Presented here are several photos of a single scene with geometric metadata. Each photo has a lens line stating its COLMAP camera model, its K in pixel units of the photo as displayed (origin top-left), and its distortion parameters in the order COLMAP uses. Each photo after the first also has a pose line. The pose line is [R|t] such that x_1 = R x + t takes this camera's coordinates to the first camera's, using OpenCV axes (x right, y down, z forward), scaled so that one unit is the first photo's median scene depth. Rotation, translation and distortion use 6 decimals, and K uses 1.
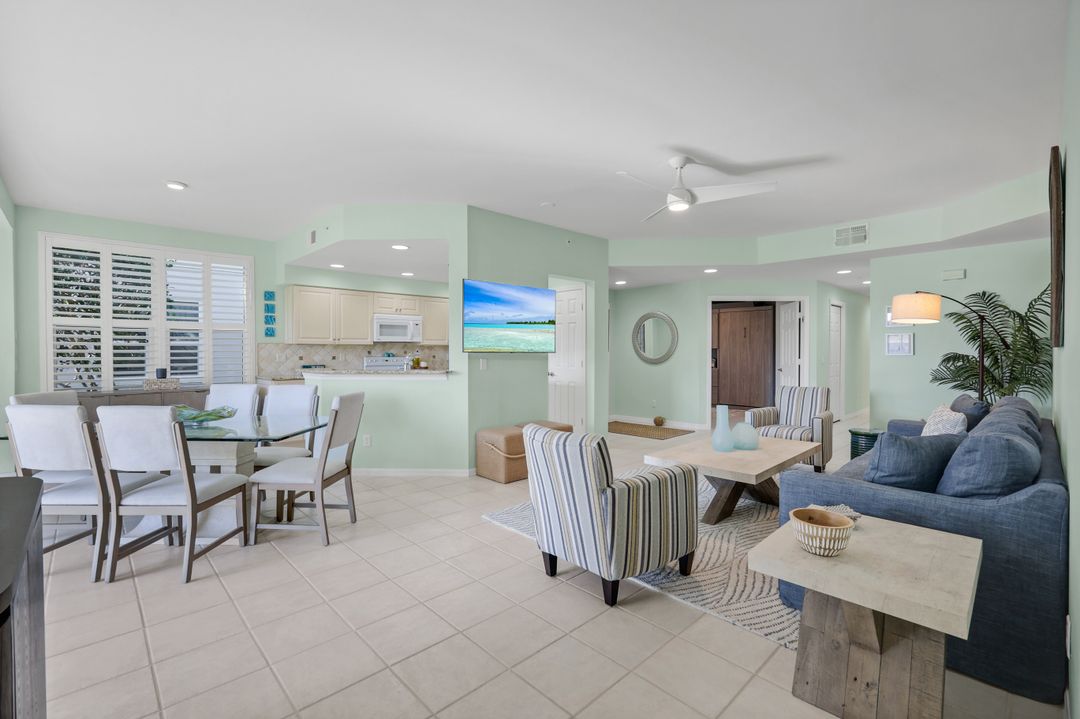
lens RADIAL K [[475.2, 0, 538.1], [0, 475.2, 354.3], [0, 0, 1]] dist [-0.000100, -0.001431]
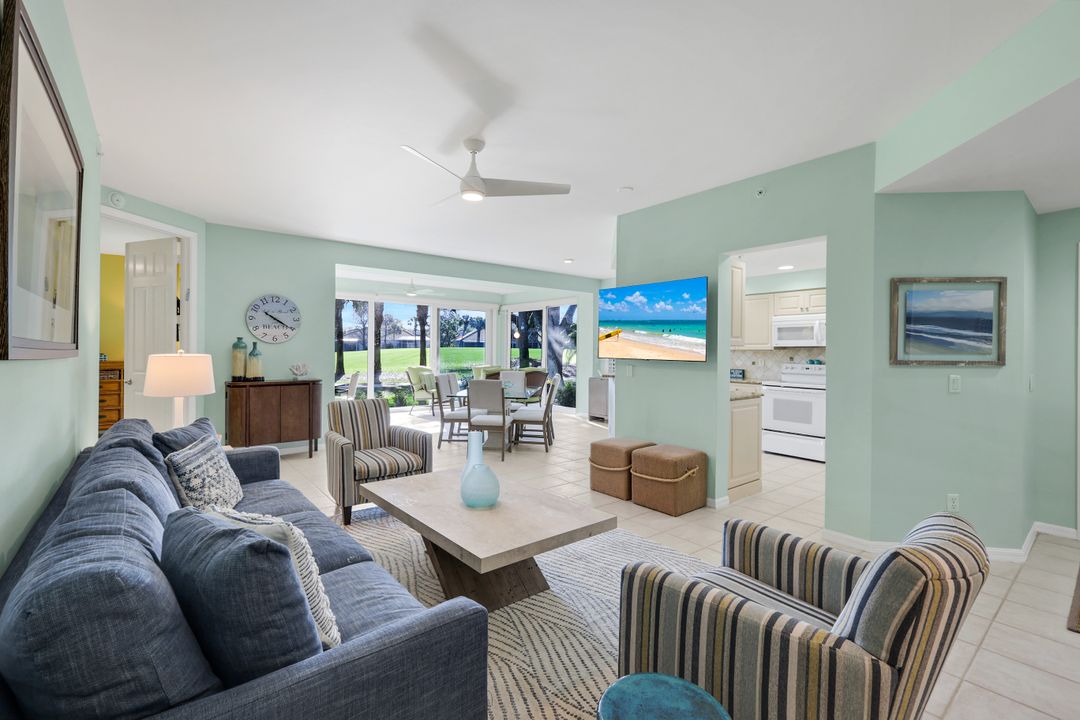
lens RADIAL K [[475.2, 0, 537.7], [0, 475.2, 352.2], [0, 0, 1]] dist [-0.000100, -0.001431]
pose [[-0.088087, 0.006285, -0.996093, 0.670190], [-0.015225, 0.999855, 0.007655, -0.017383], [0.995996, 0.015840, -0.087978, 0.676971]]
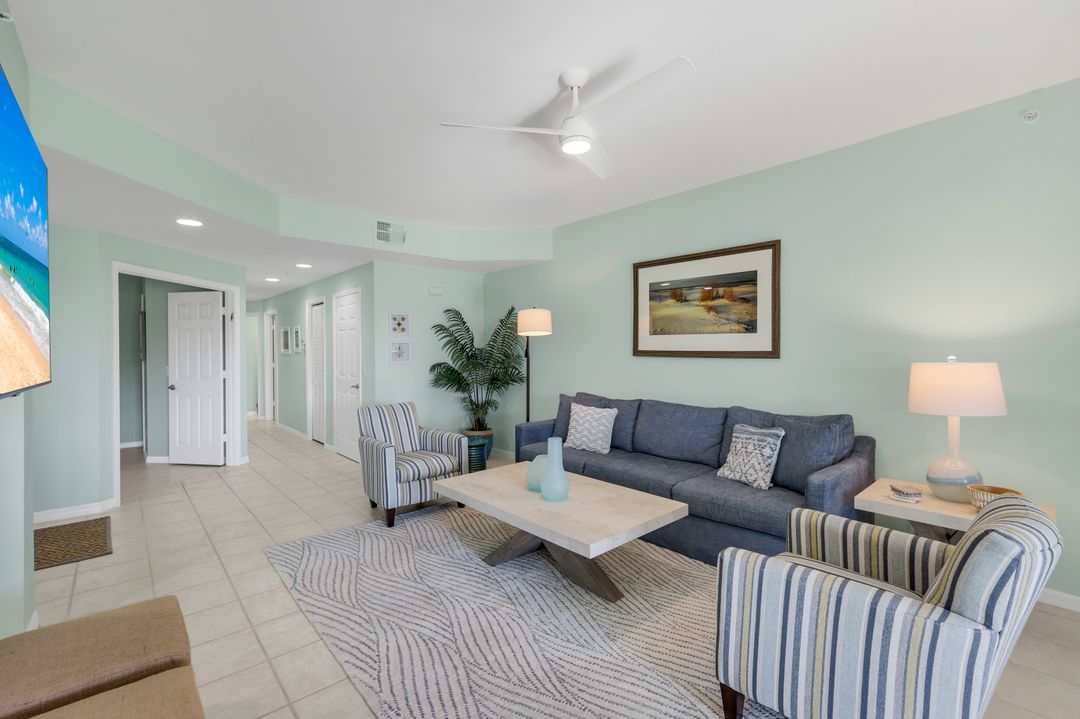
lens RADIAL K [[475.2, 0, 540.8], [0, 475.2, 354.9], [0, 0, 1]] dist [-0.000100, -0.001431]
pose [[0.045029, -0.005080, 0.998973, -0.202378], [0.009879, 0.999940, 0.004639, -0.016945], [-0.998937, 0.009659, 0.045077, 0.574697]]
